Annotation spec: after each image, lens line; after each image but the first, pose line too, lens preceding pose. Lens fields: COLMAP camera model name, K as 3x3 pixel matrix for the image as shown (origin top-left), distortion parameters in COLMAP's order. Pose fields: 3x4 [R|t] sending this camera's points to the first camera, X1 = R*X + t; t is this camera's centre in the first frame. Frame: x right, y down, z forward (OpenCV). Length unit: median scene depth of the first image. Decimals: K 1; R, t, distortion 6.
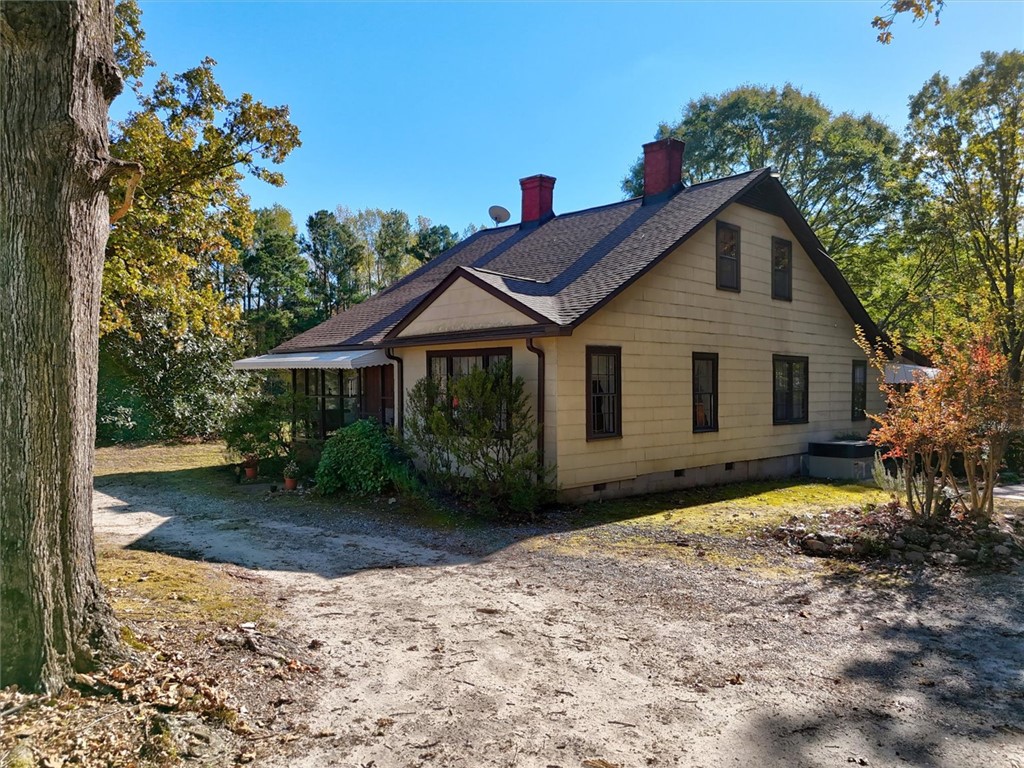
lens RADIAL K [[751.8, 0, 507.1], [0, 751.8, 376.3], [0, 0, 1]] dist [0.062424, -0.051708]
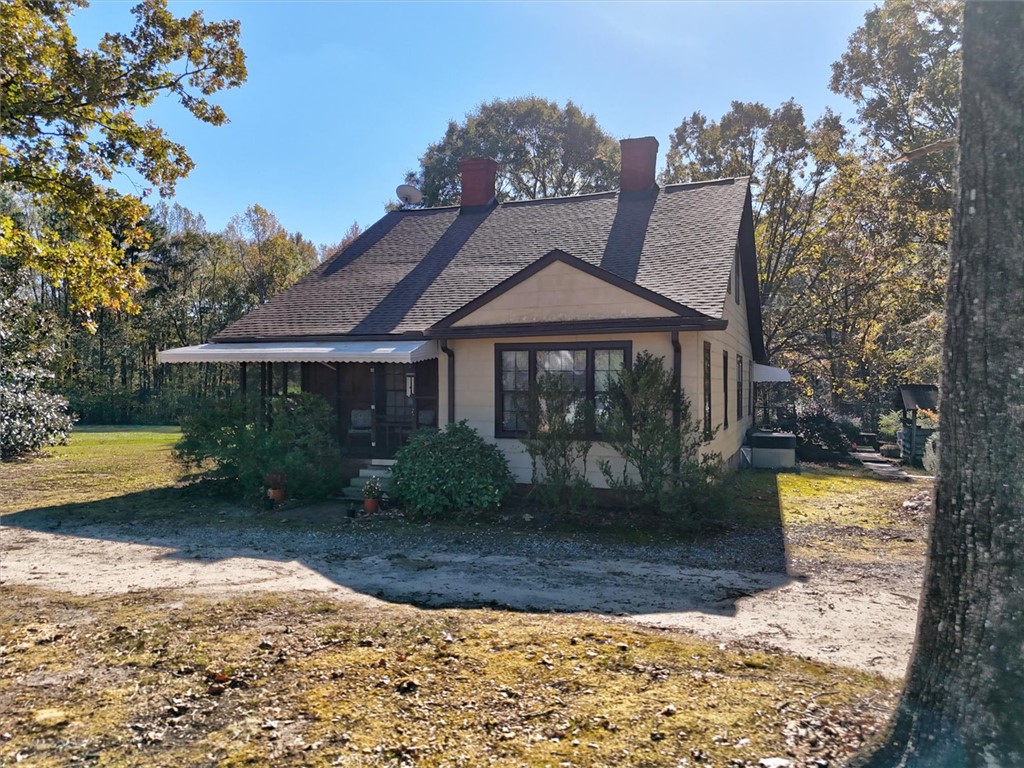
lens RADIAL K [[751.8, 0, 511.7], [0, 751.8, 392.3], [0, 0, 1]] dist [0.062424, -0.051708]
pose [[0.905859, -0.002518, 0.423572, -0.451441], [-0.006026, 0.999805, 0.018830, 0.005936], [-0.423536, -0.019610, 0.905667, 0.204210]]
